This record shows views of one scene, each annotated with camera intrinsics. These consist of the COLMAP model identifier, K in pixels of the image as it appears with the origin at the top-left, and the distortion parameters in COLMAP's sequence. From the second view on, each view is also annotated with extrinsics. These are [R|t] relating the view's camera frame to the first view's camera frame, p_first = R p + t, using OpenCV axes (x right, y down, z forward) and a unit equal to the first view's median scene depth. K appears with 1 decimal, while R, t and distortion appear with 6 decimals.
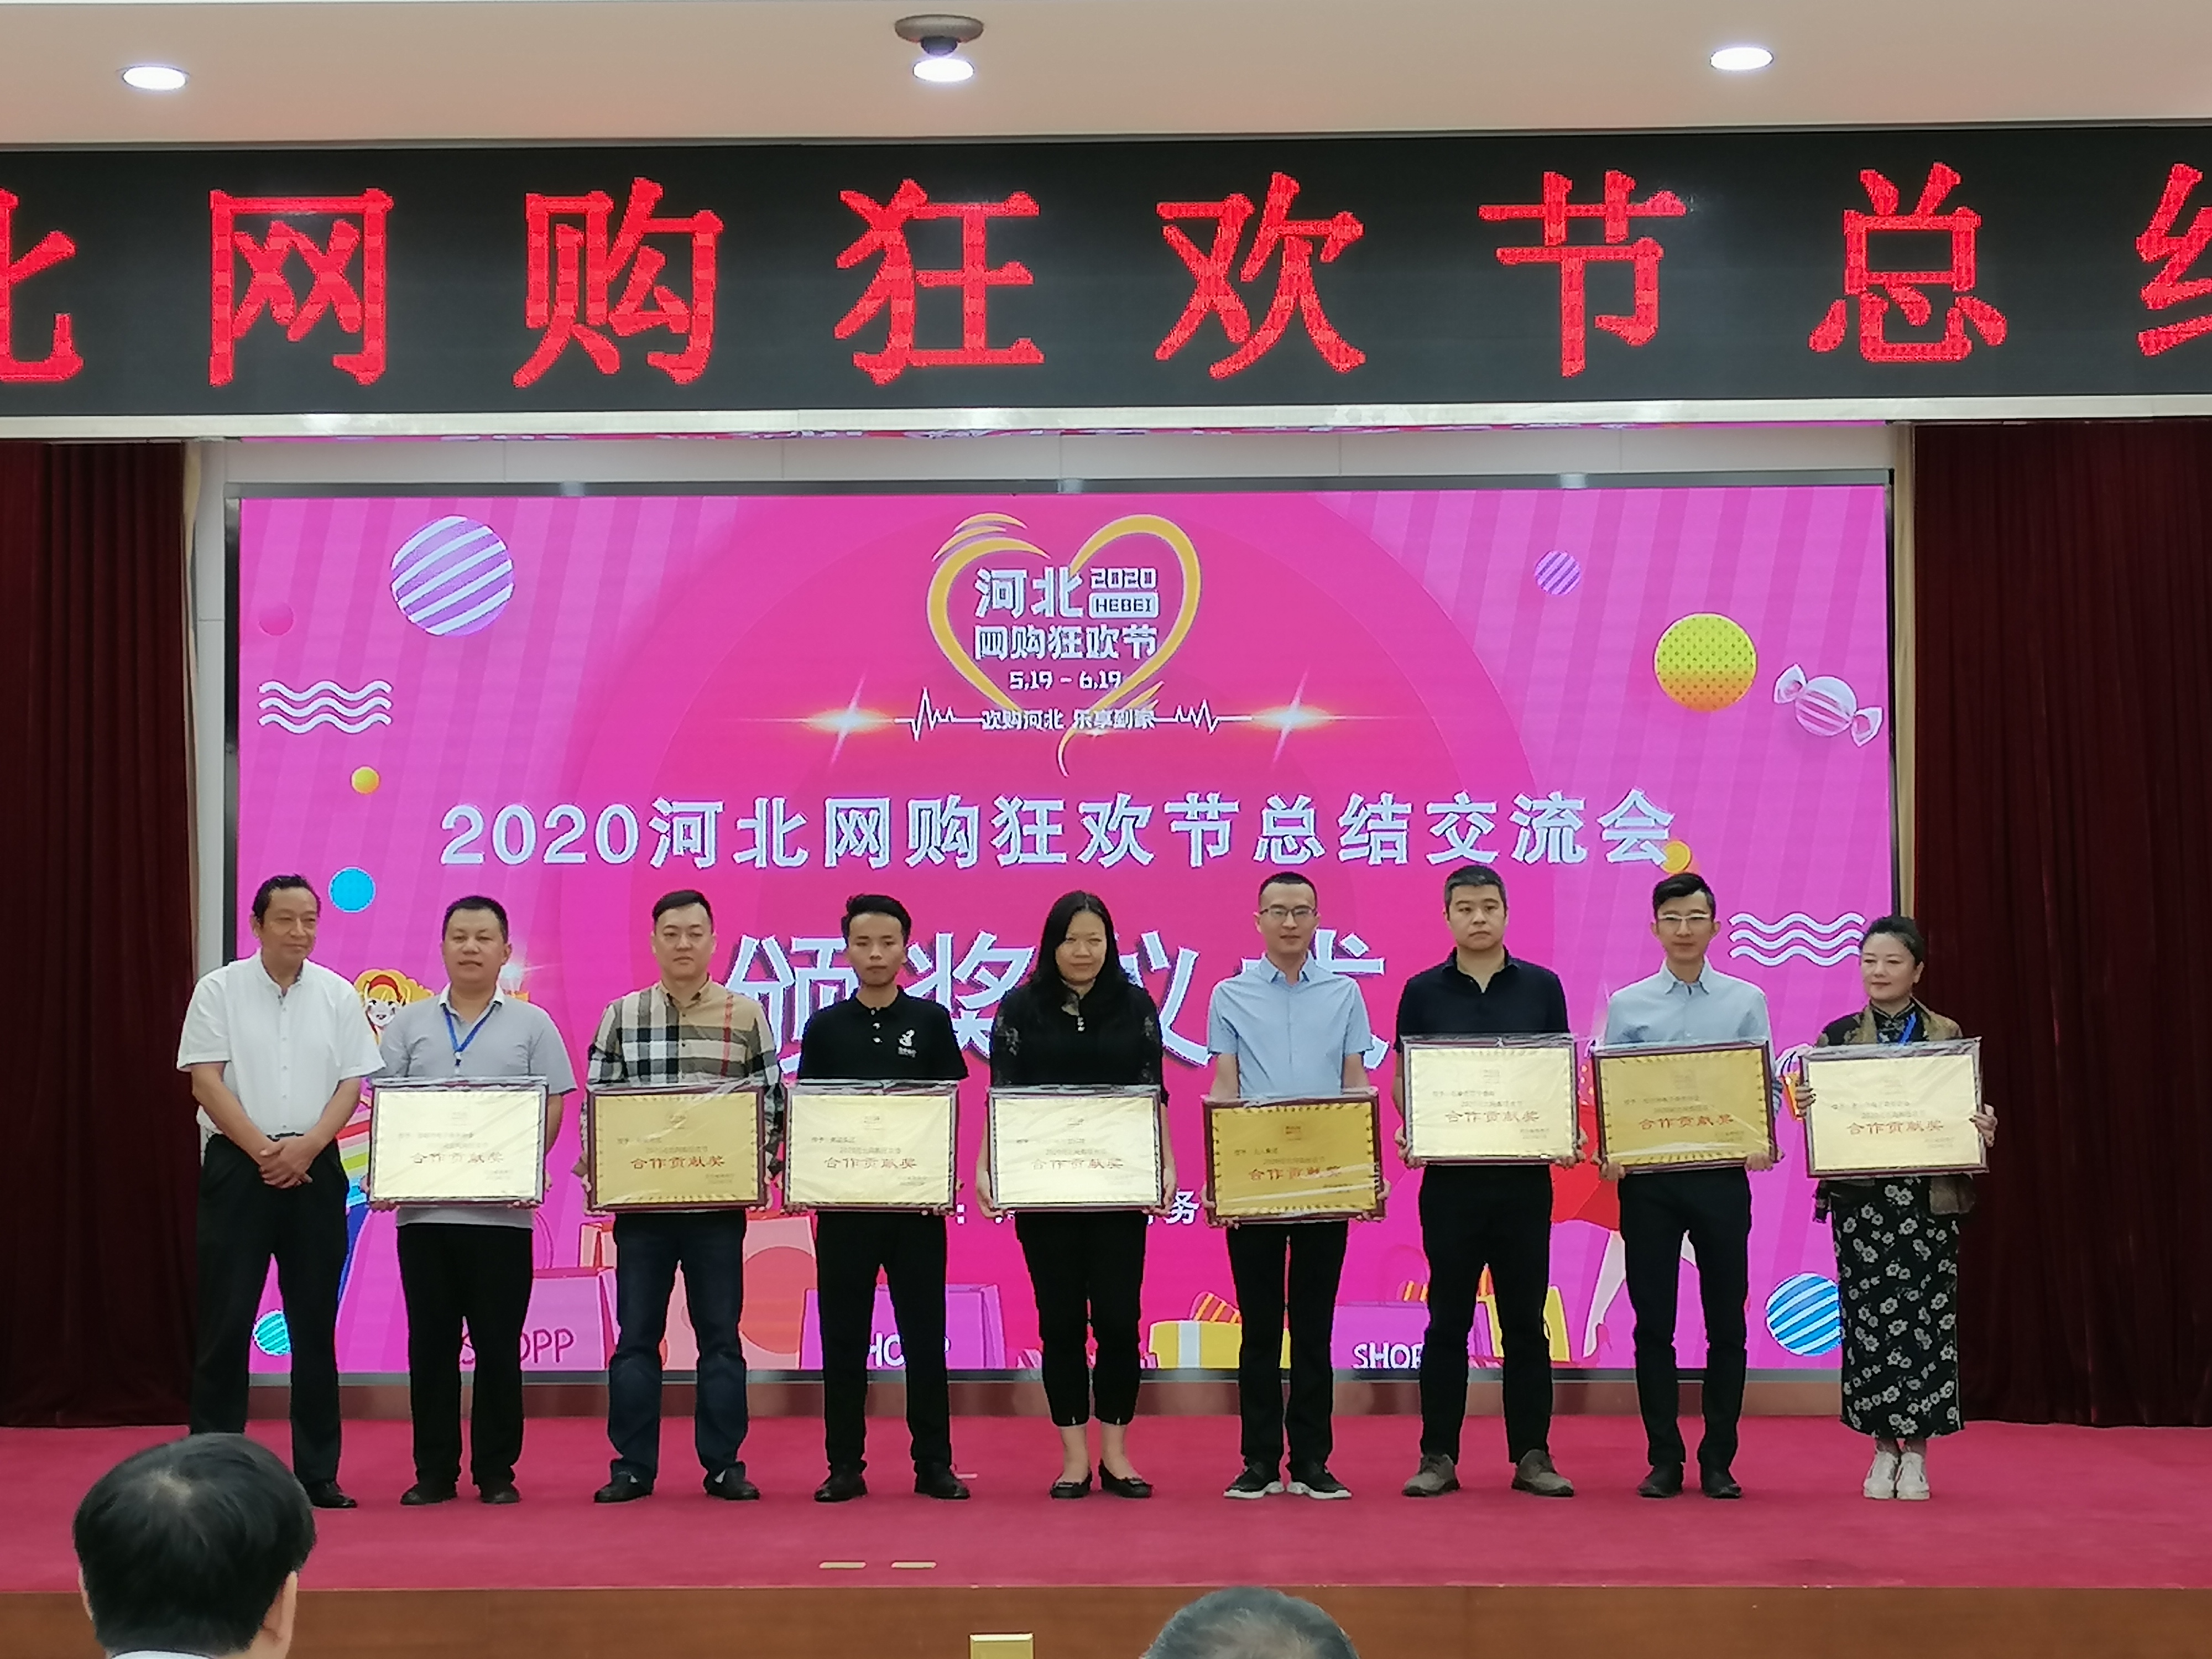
lens RADIAL K [[4137.1, 0, 1102.1], [0, 4137.1, 770.1], [0, 0, 1]] dist [0.018811, -0.111823]
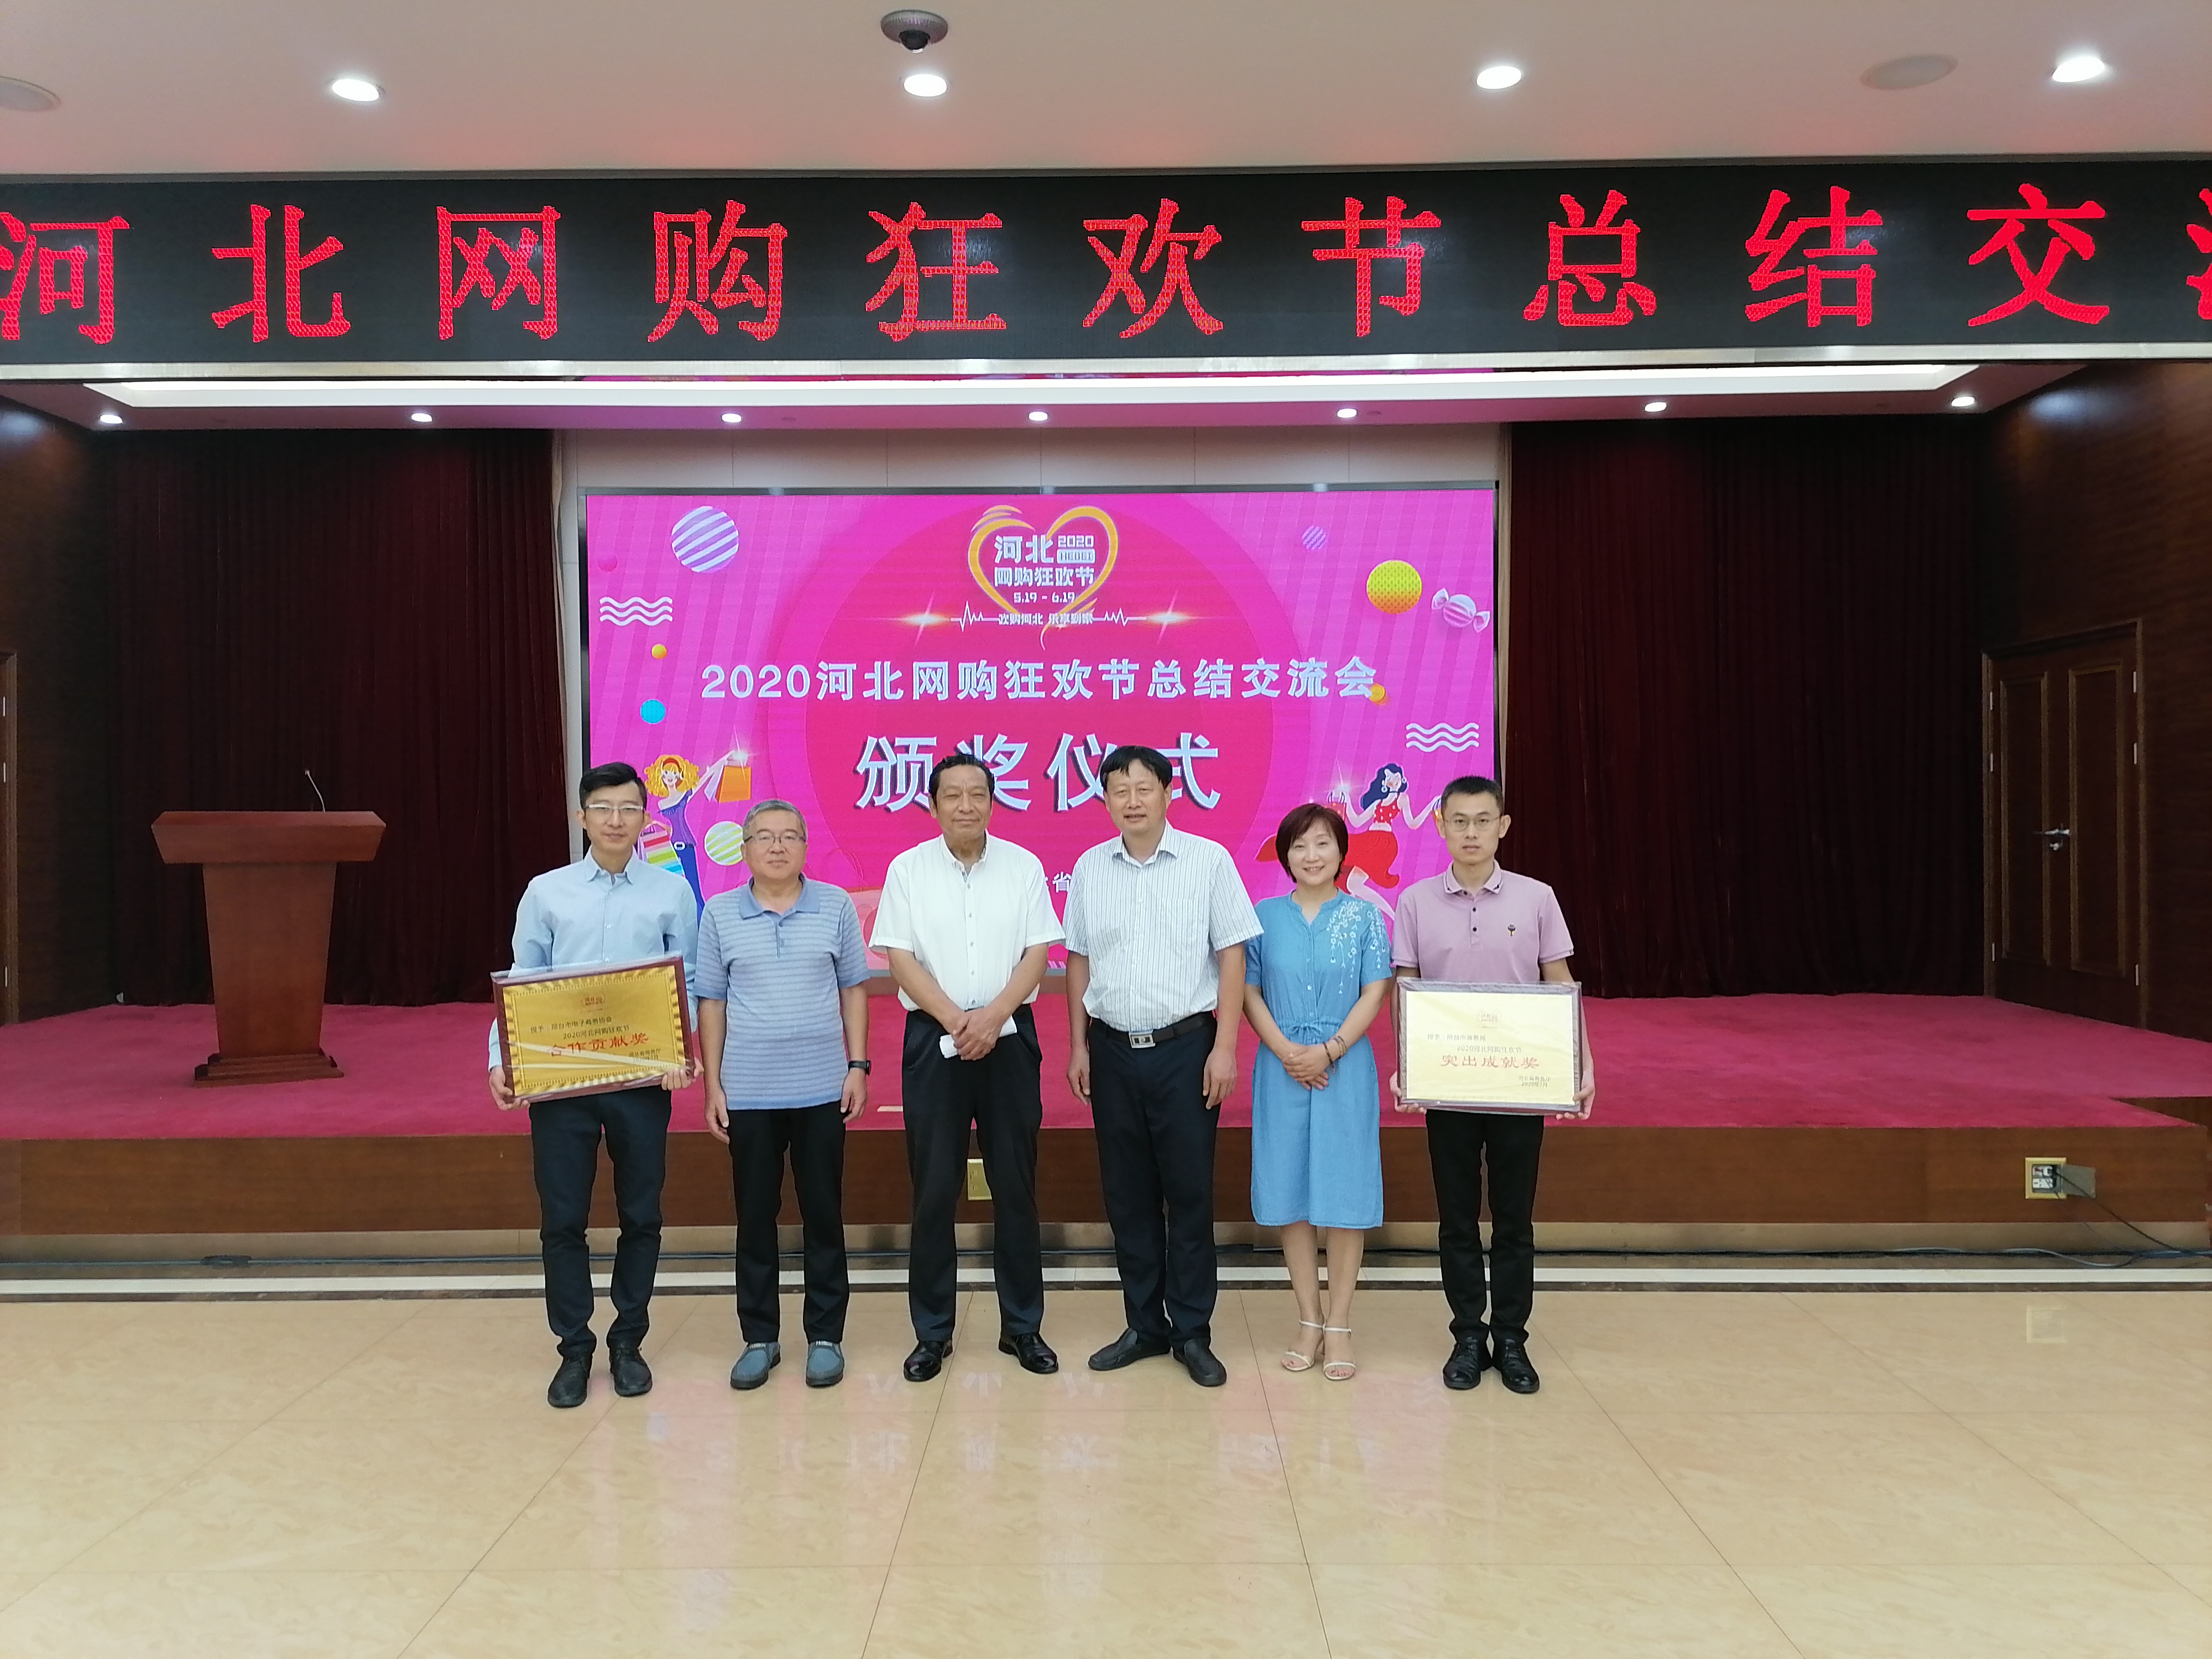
lens RADIAL K [[1746.5, 0, 1106.0], [0, 1746.5, 829.5], [0, 0, 1]] dist [-0.000382, -0.004652]
pose [[0.999905, -0.002277, 0.013587, 0.007856], [0.001175, 0.996744, 0.080624, 0.018651], [-0.013726, -0.080601, 0.996652, 0.225983]]
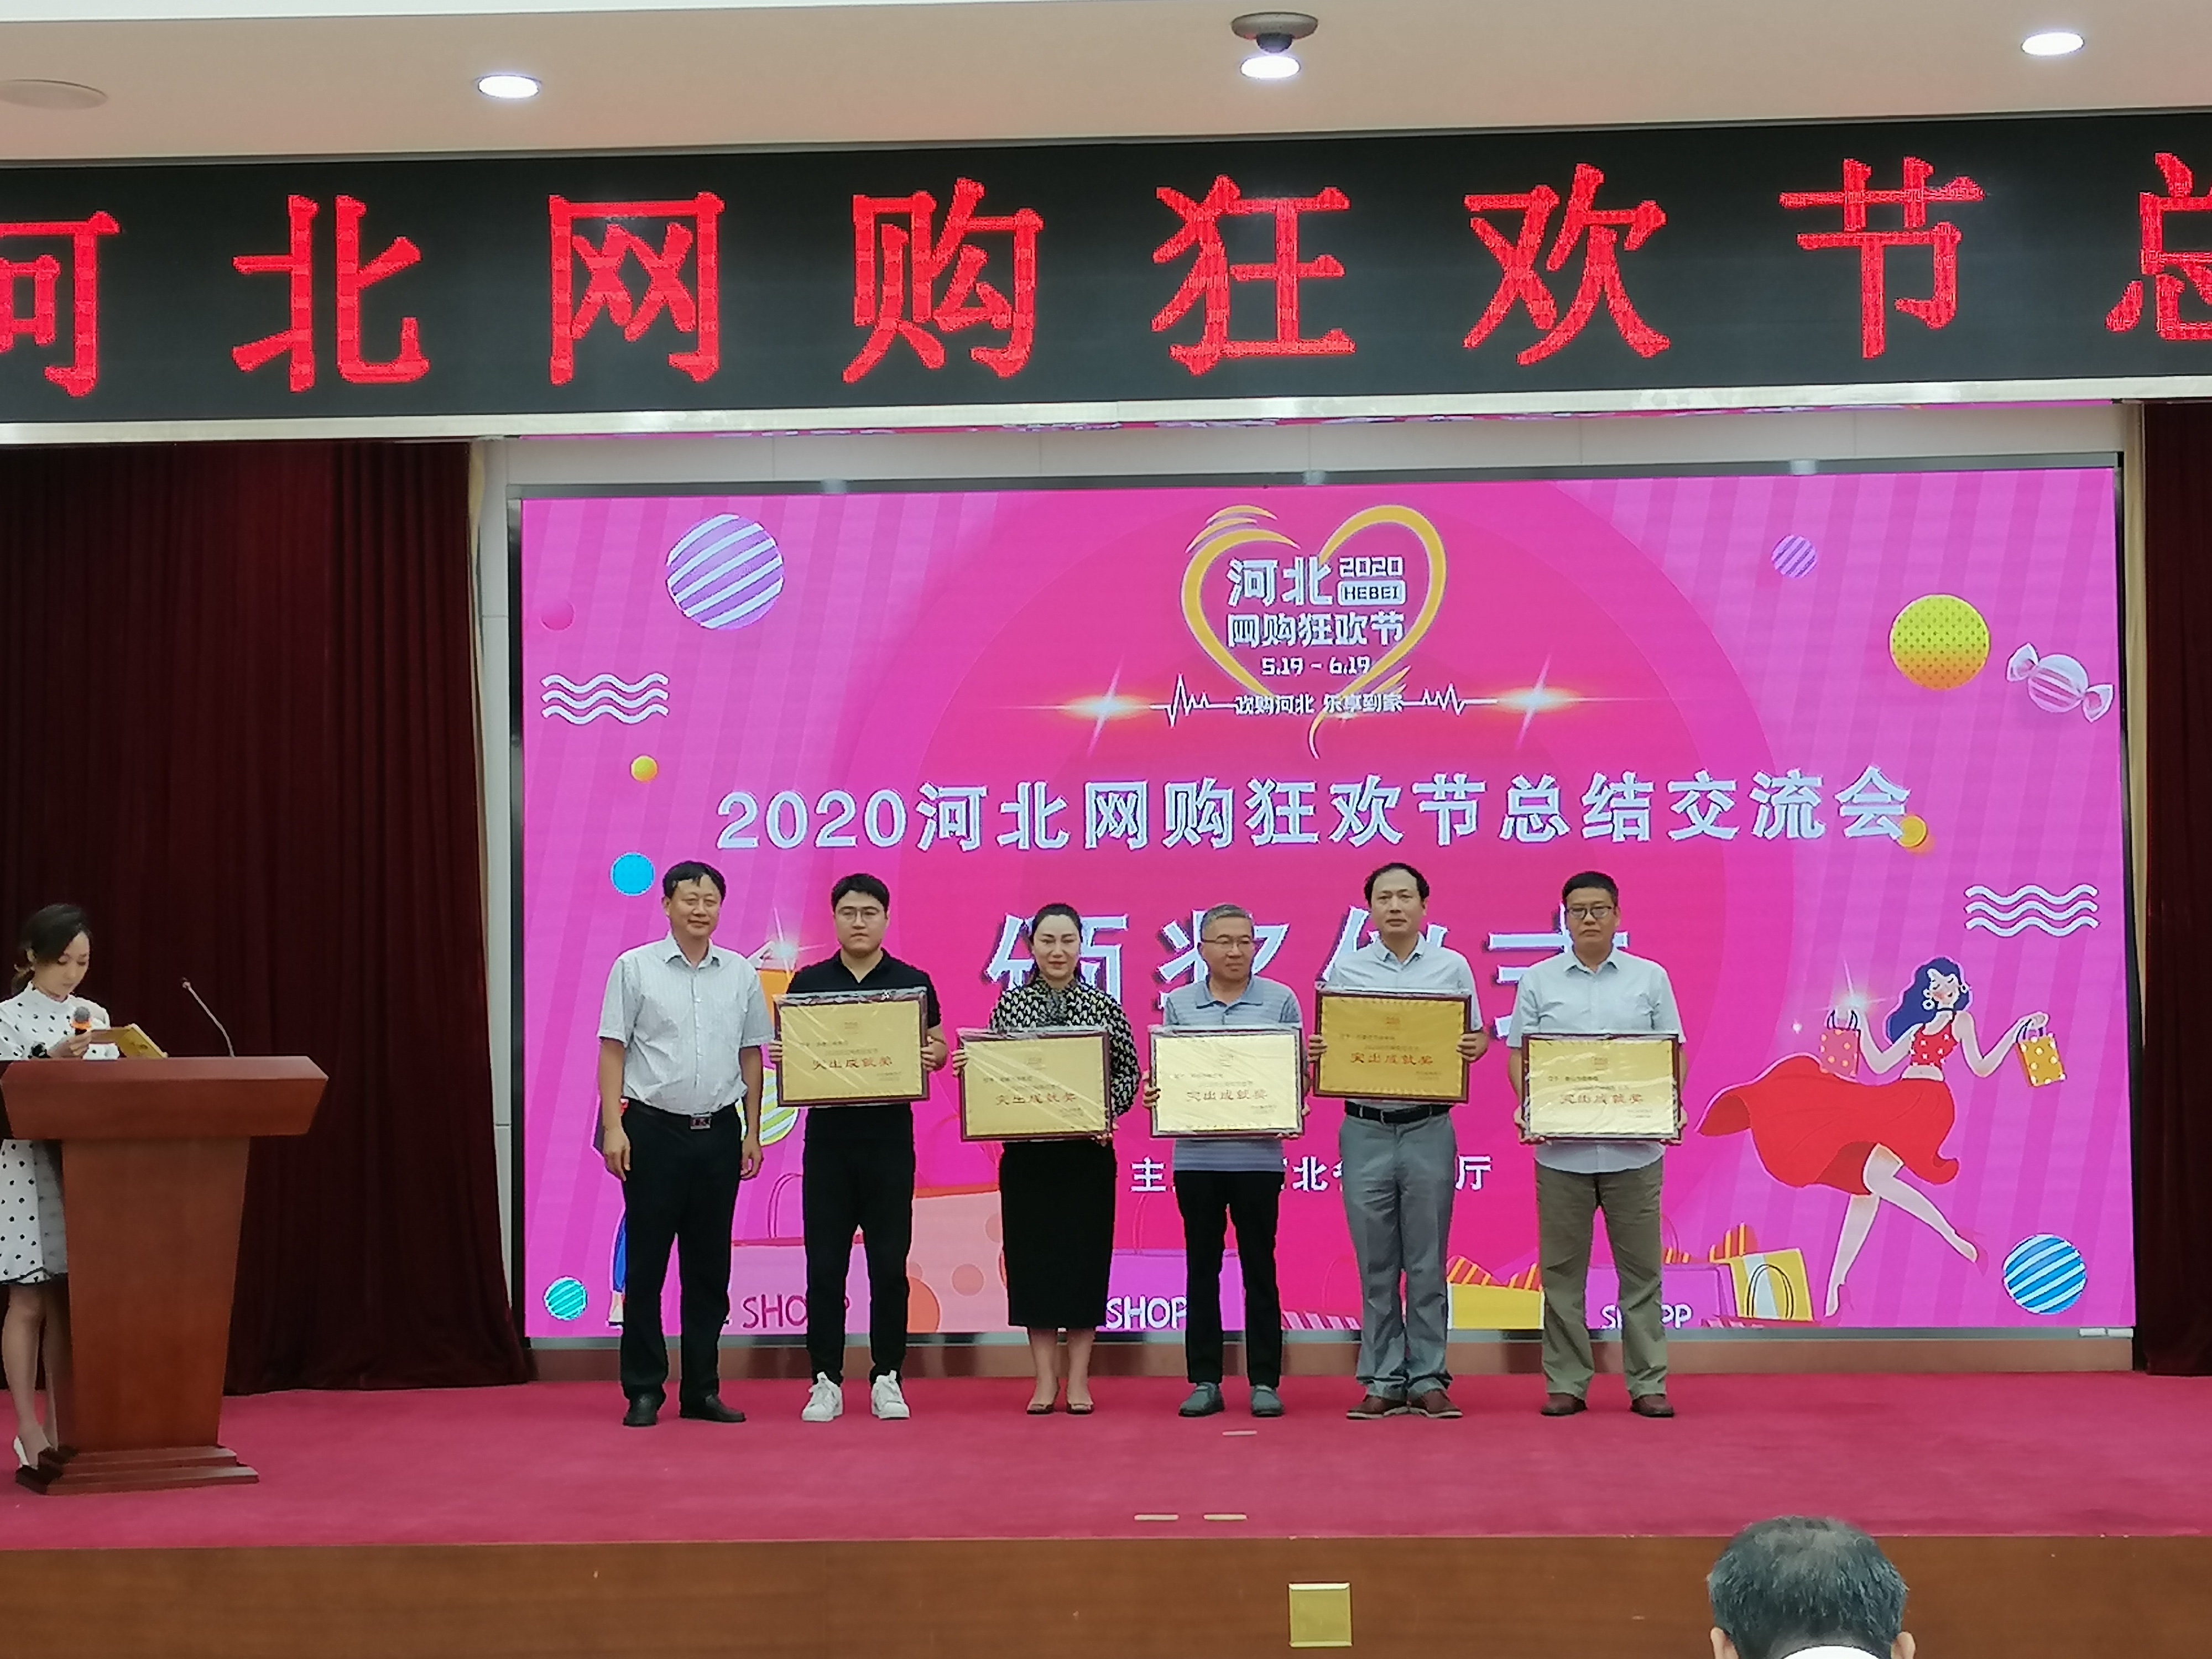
lens RADIAL K [[3977.2, 0, 1106.0], [0, 3977.2, 829.5], [0, 0, 1]] dist [-0.003706, -0.042761]
pose [[0.999285, -0.008753, -0.036768, -0.025395], [0.009386, 0.999810, 0.017091, 0.001704], [0.036612, -0.017424, 0.999178, 0.004912]]
